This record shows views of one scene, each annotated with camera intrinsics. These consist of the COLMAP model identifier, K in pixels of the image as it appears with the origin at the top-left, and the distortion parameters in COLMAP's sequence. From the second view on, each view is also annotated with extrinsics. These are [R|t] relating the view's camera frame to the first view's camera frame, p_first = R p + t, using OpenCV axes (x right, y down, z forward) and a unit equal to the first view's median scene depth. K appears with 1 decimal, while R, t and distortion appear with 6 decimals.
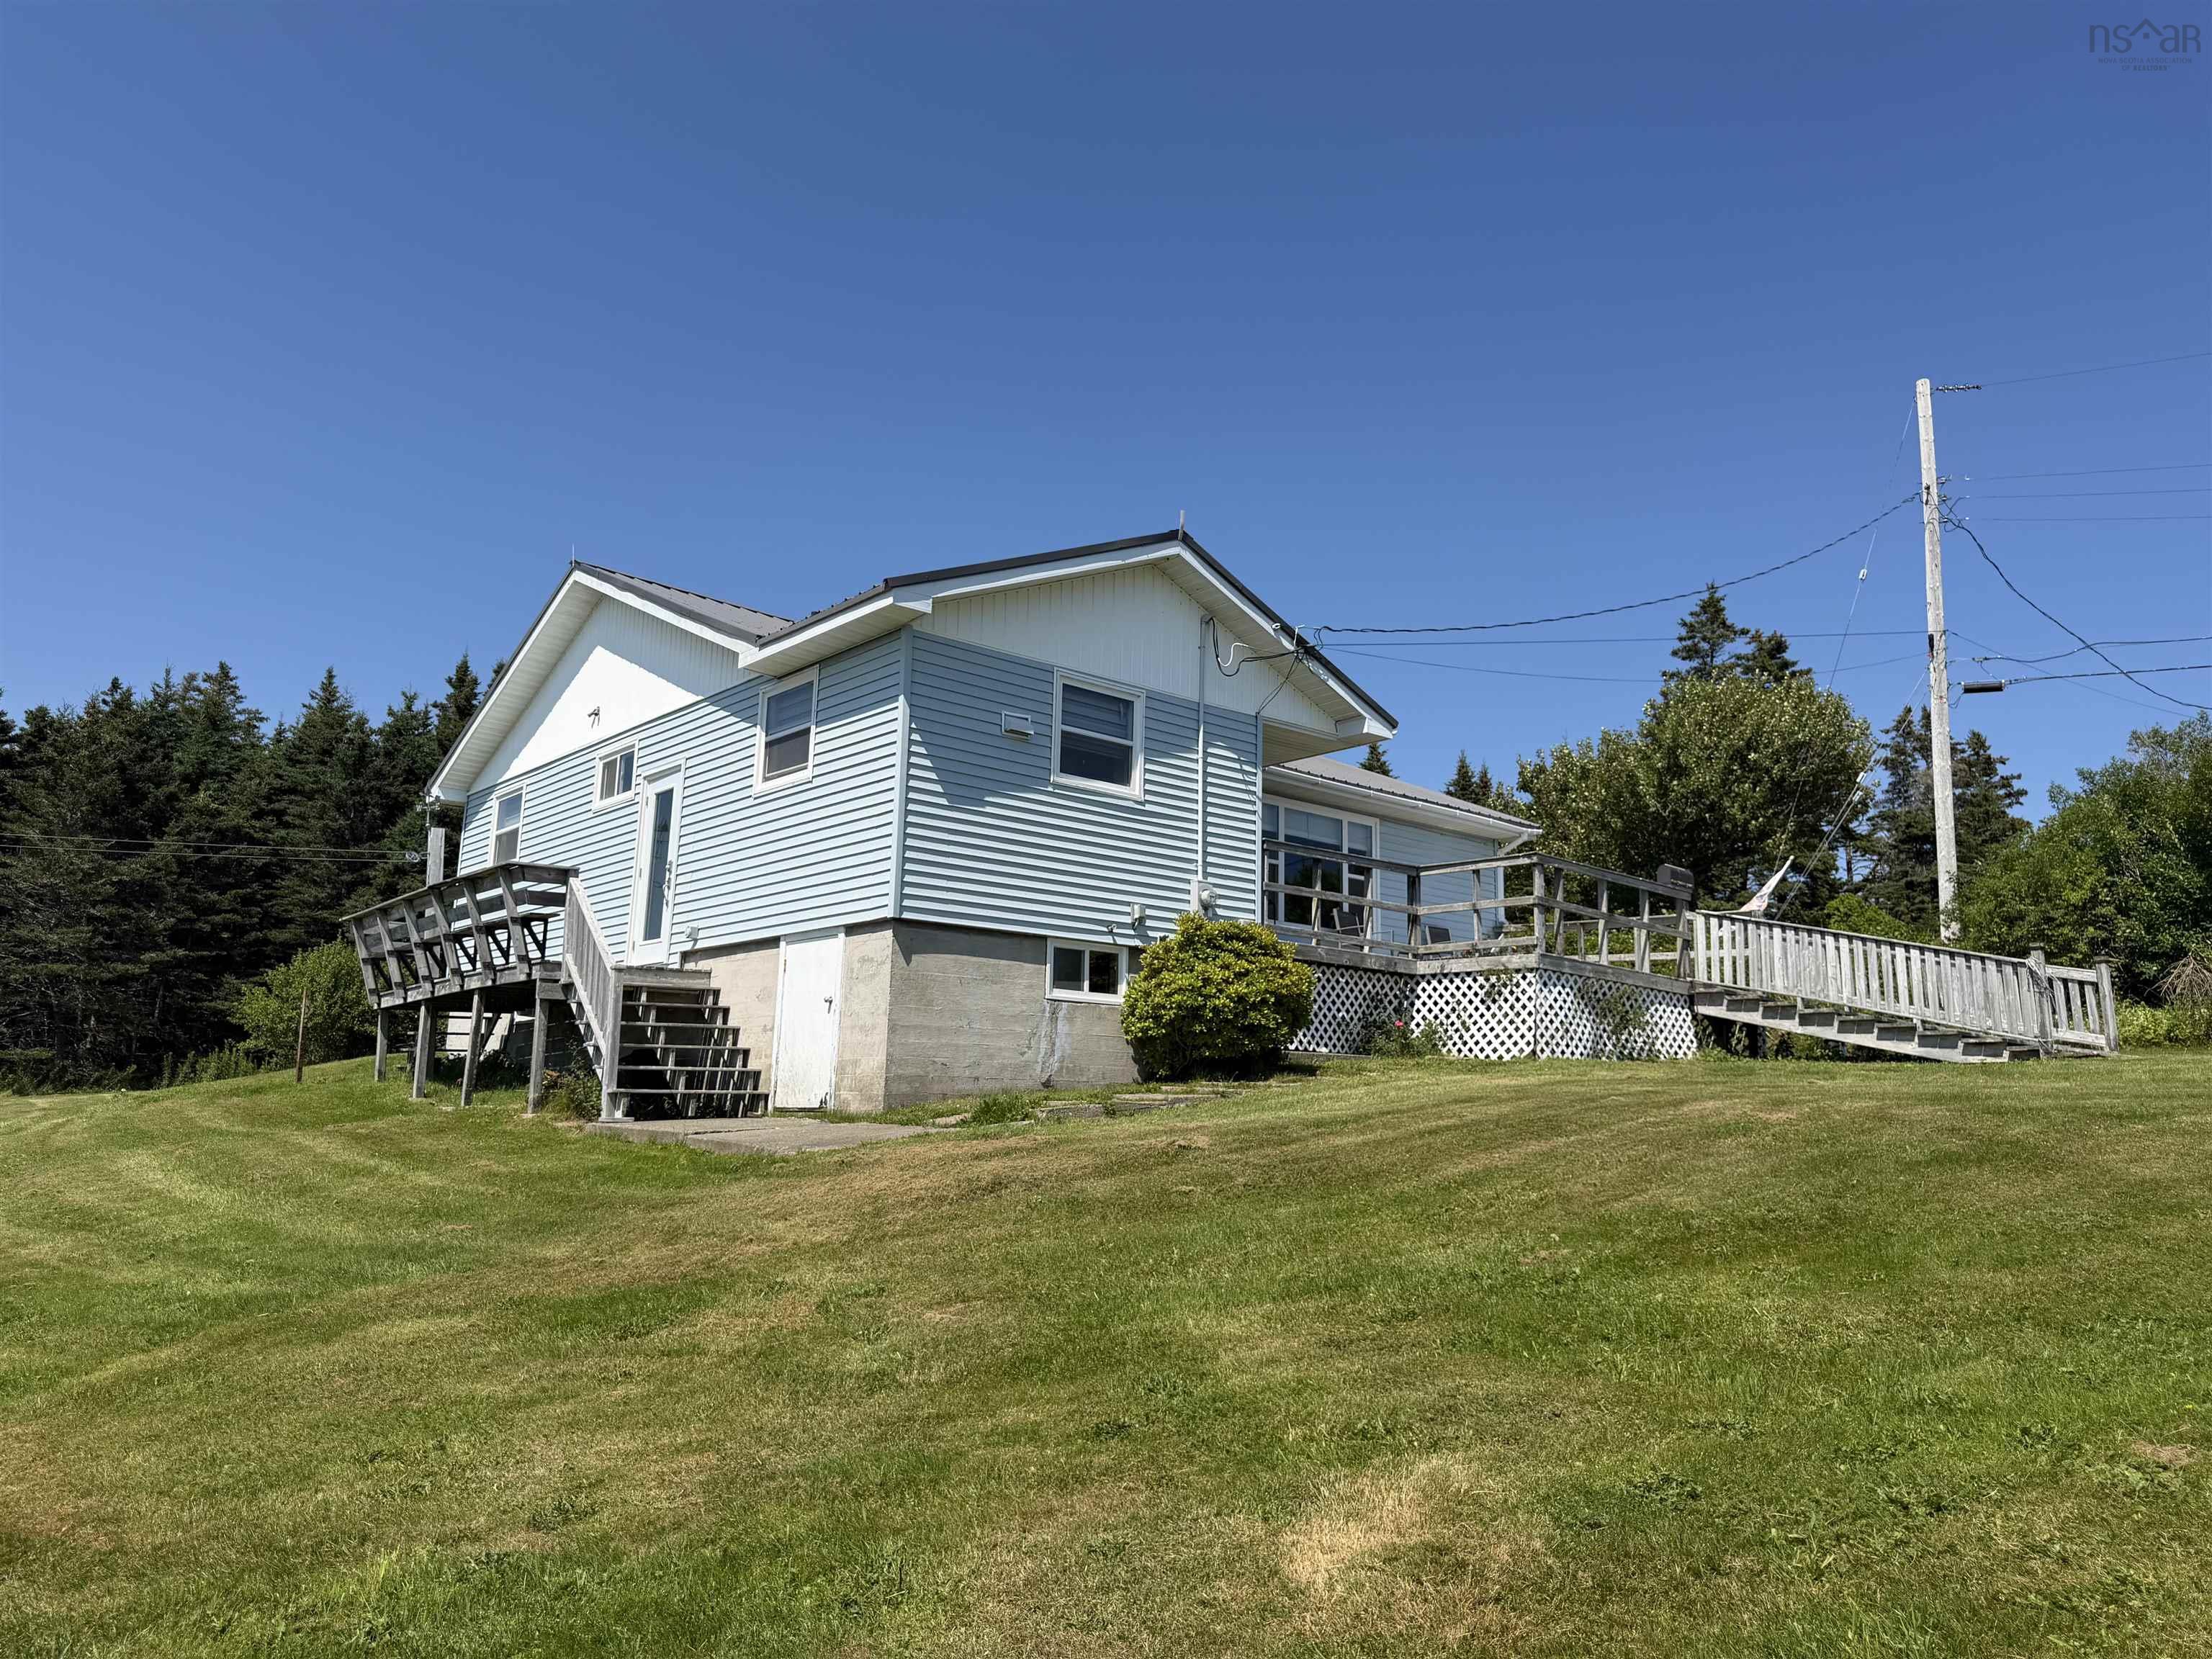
lens RADIAL K [[1583.5, 0, 1106.0], [0, 1583.5, 829.5], [0, 0, 1]] dist [0.002241, 0.000587]
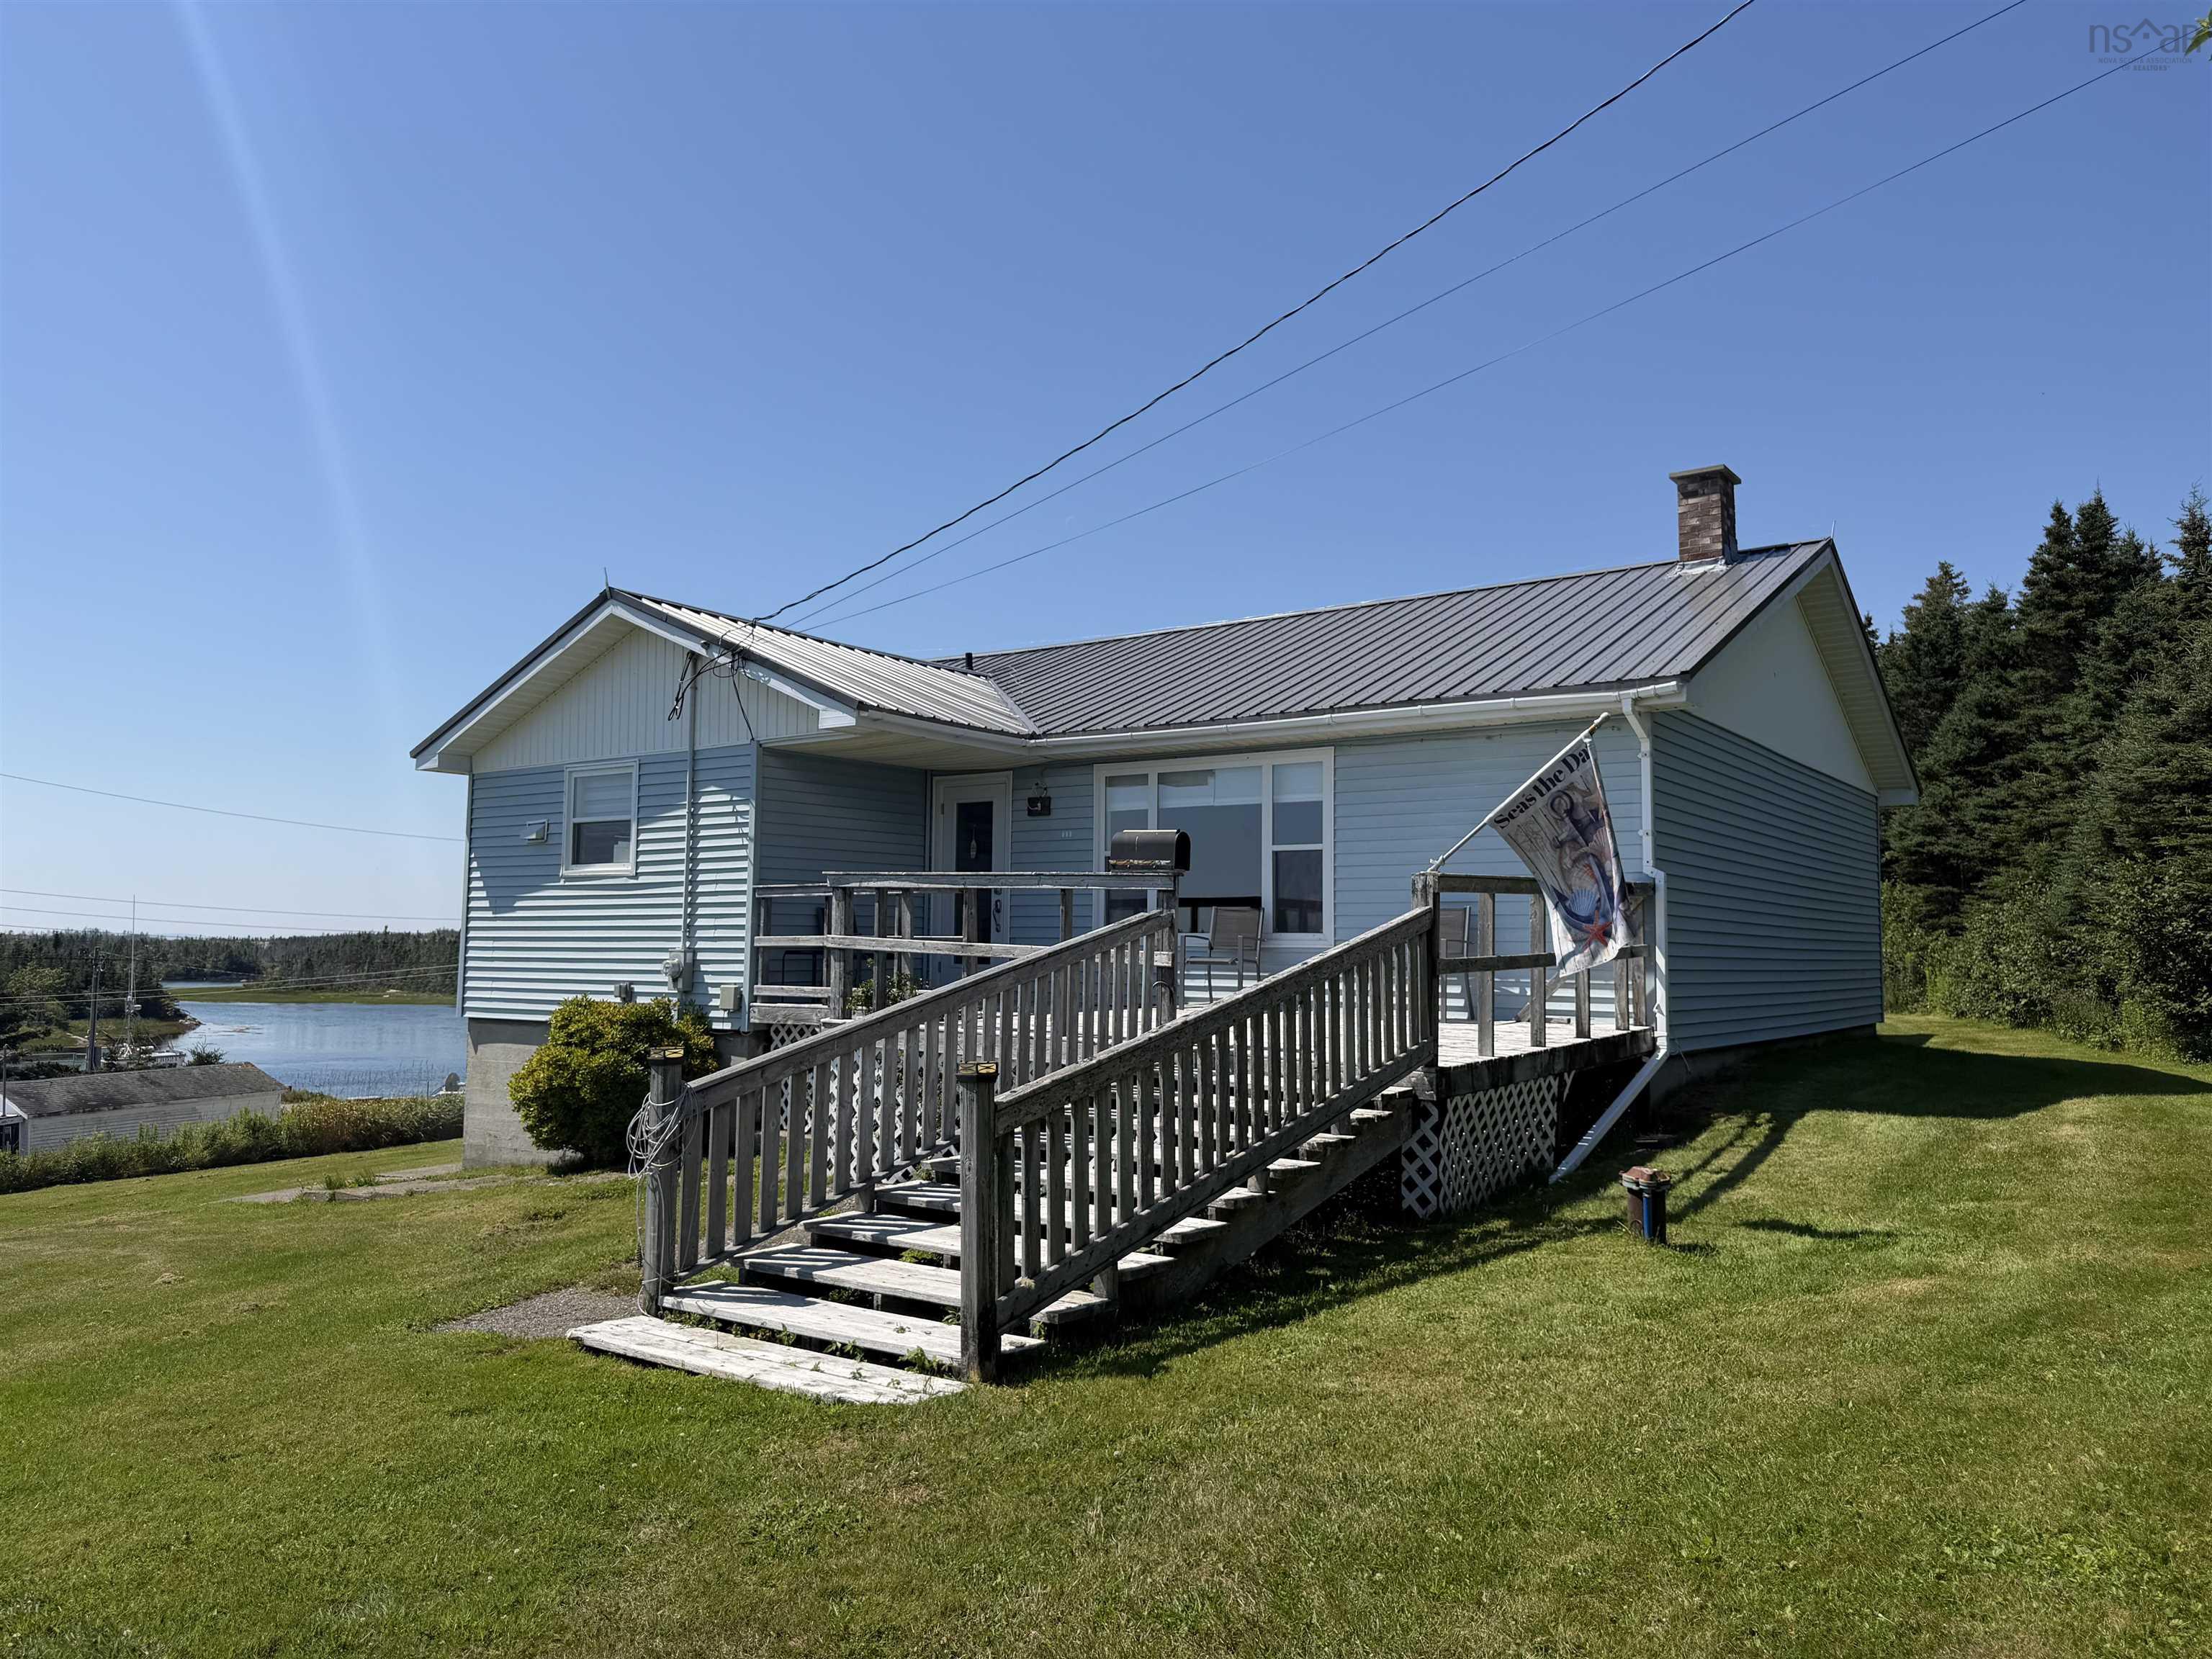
lens RADIAL K [[1583.5, 0, 1106.0], [0, 1583.5, 829.5], [0, 0, 1]] dist [0.002241, 0.000587]
pose [[0.216681, -0.090754, -0.972015, 1.034738], [0.178077, 0.982639, -0.052050, 0.057162], [0.959863, -0.161815, 0.229080, 1.055900]]
